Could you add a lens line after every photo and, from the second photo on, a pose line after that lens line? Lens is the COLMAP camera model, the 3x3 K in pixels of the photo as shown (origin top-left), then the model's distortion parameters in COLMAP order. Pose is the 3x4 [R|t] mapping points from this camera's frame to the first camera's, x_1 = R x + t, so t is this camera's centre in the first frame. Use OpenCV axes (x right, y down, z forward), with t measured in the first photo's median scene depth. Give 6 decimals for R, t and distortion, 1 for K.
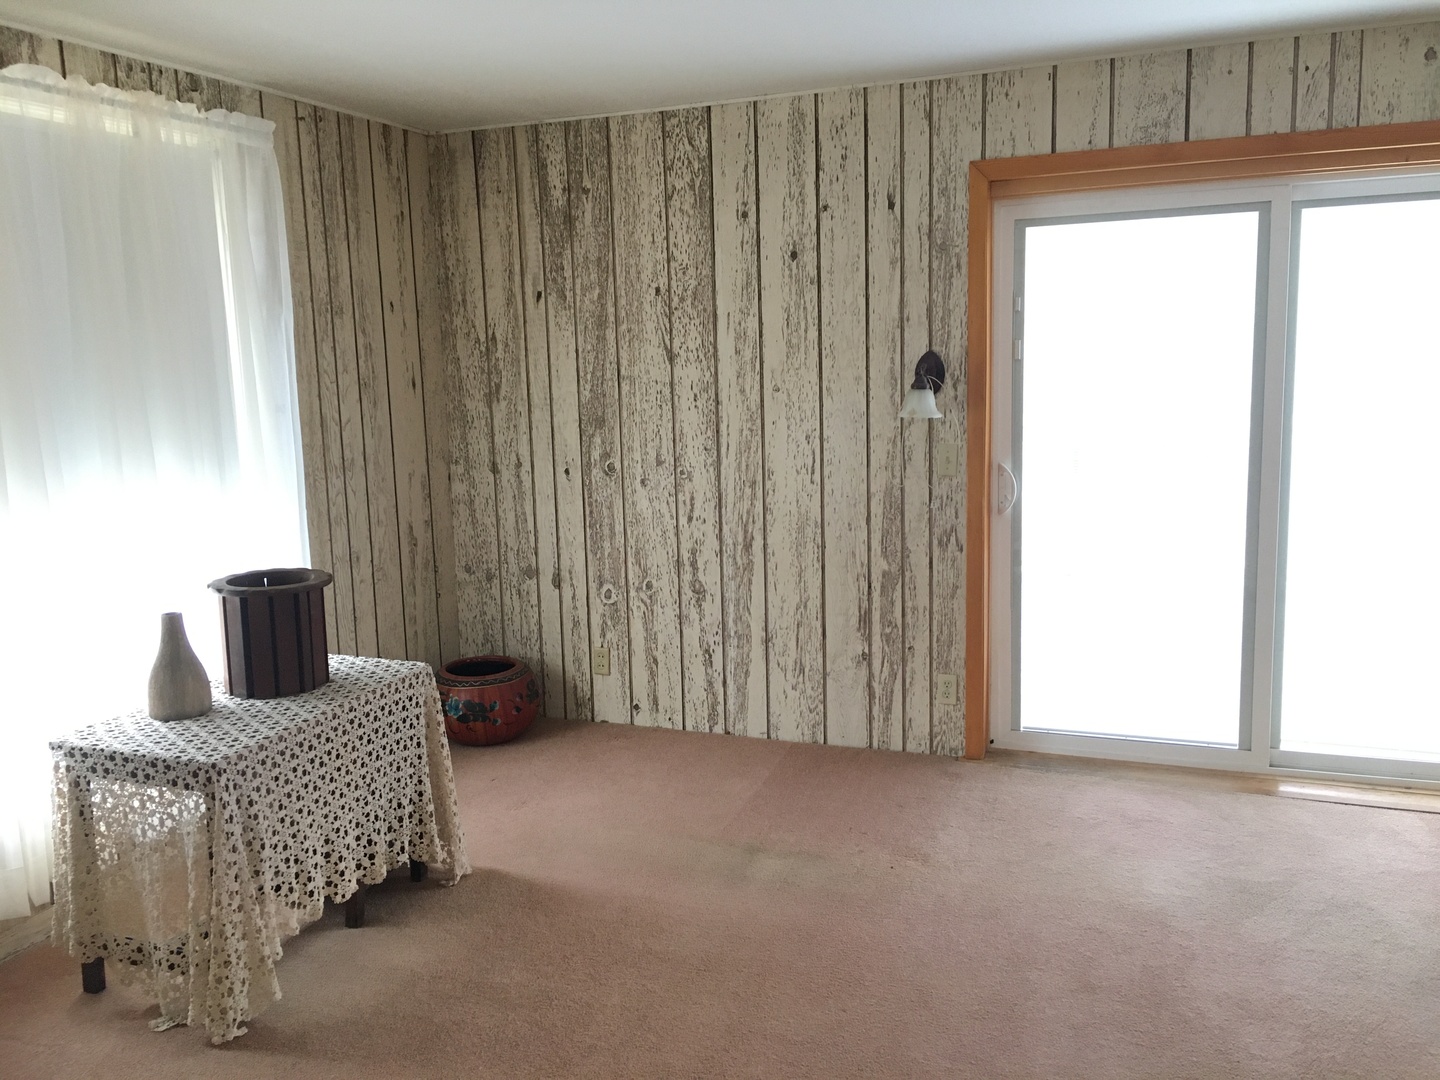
lens RADIAL K [[1239.8, 0, 720.0], [0, 1239.8, 540.0], [0, 0, 1]] dist [0.078542, -0.103470]
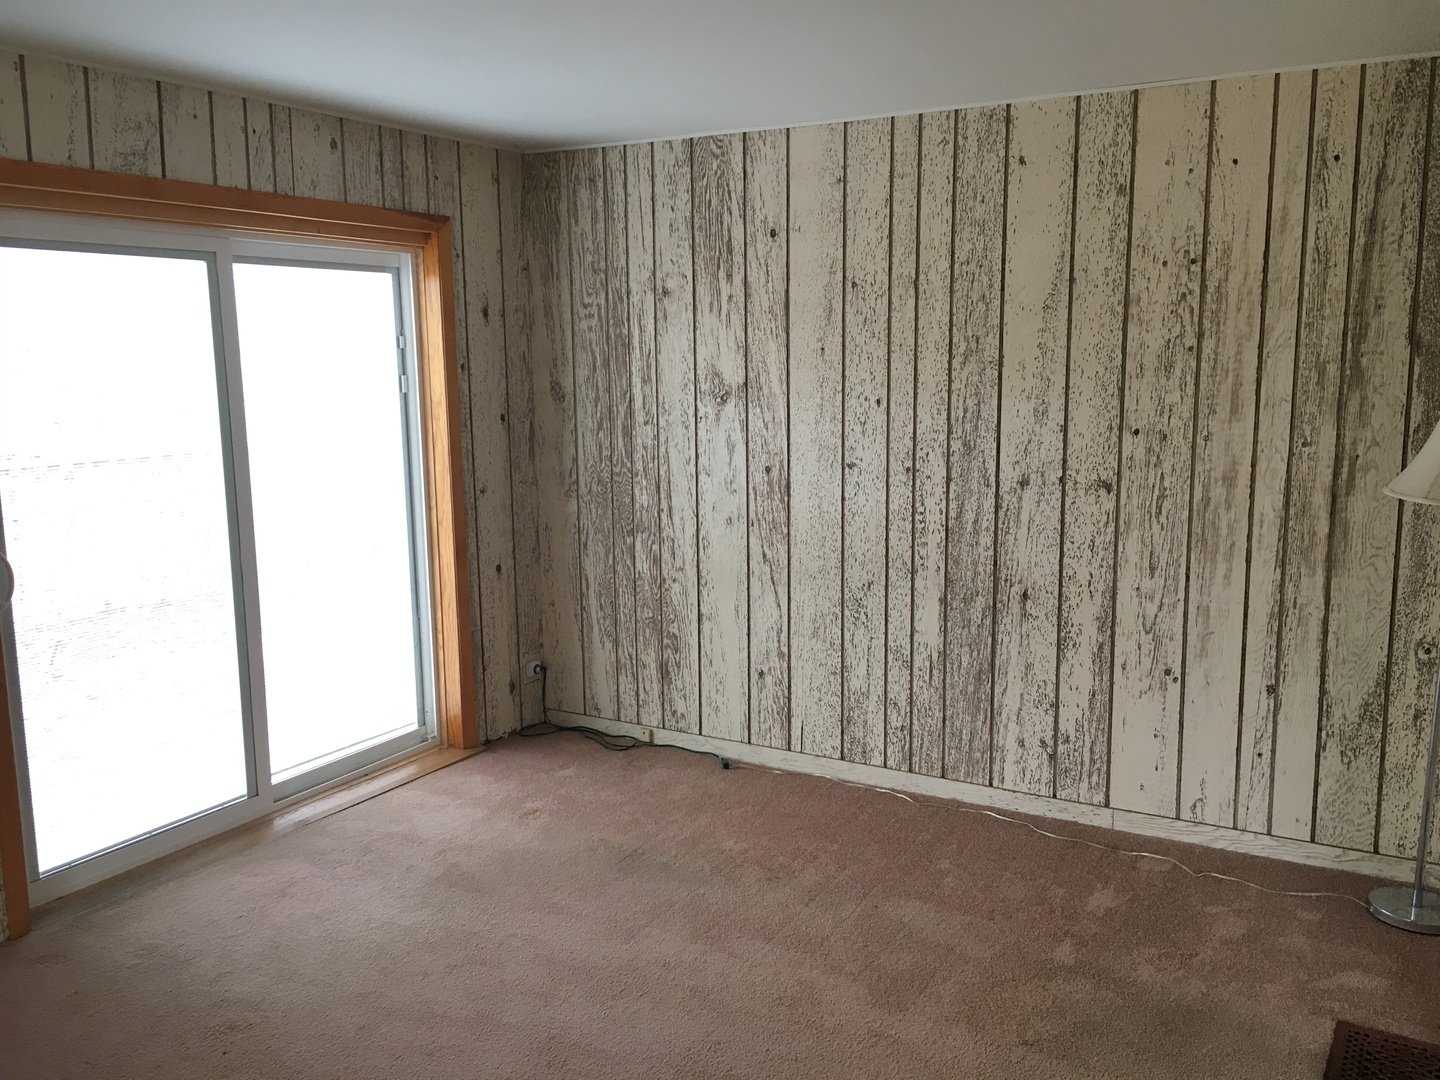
lens RADIAL K [[1239.8, 0, 720.0], [0, 1239.8, 540.0], [0, 0, 1]] dist [0.078542, -0.103470]
pose [[0.134453, -0.123341, 0.983214, -0.525160], [0.155867, 0.982504, 0.101938, -0.083303], [-0.978585, 0.139545, 0.151326, 0.488175]]
